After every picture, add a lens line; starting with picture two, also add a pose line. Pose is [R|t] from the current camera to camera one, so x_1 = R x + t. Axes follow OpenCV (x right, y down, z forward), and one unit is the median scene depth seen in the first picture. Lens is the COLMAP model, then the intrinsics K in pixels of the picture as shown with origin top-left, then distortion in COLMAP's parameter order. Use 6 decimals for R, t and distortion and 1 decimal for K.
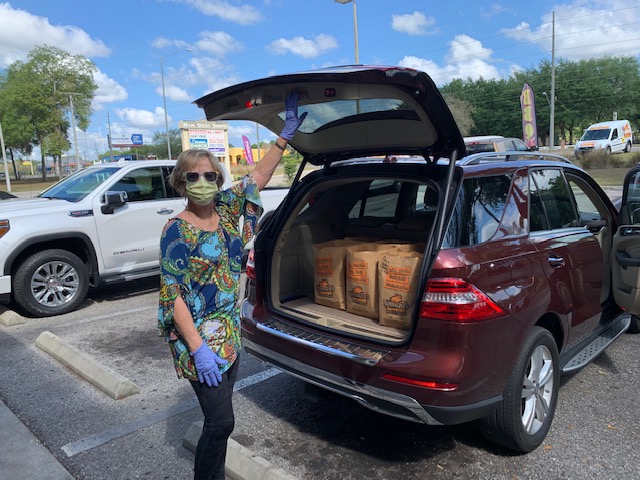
lens RADIAL K [[488.5, 0, 334.2], [0, 488.5, 243.3], [0, 0, 1]] dist [-0.001742, -0.005057]
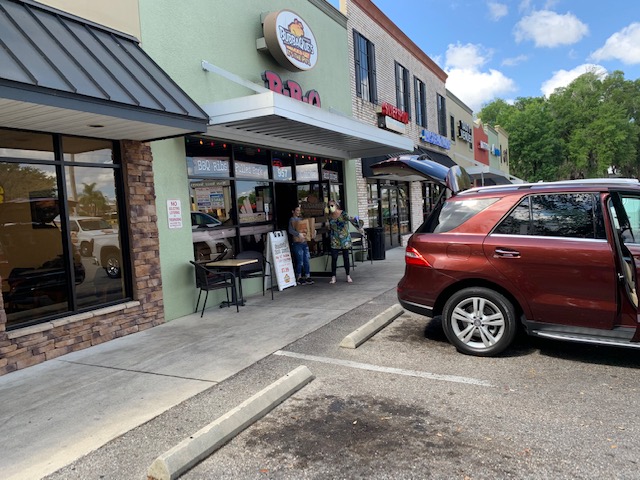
lens RADIAL K [[488.5, 0, 334.2], [0, 488.5, 243.3], [0, 0, 1]] dist [-0.001742, -0.005057]
pose [[0.298374, 0.077872, -0.951267, 0.952271], [-0.091260, 0.994427, 0.052780, -0.011320], [0.950076, 0.071065, 0.303817, -0.013160]]
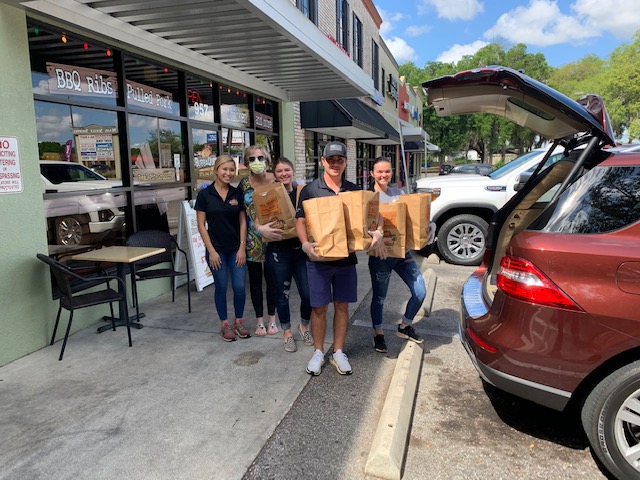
lens RADIAL K [[491.5, 0, 320.0], [0, 491.5, 240.0], [0, 0, 1]] dist [-0.004875, -0.005229]
pose [[0.455228, 0.155968, -0.876608, 0.405883], [-0.131877, 0.985490, 0.106856, -0.009144], [0.880555, 0.066960, 0.469191, 0.044994]]
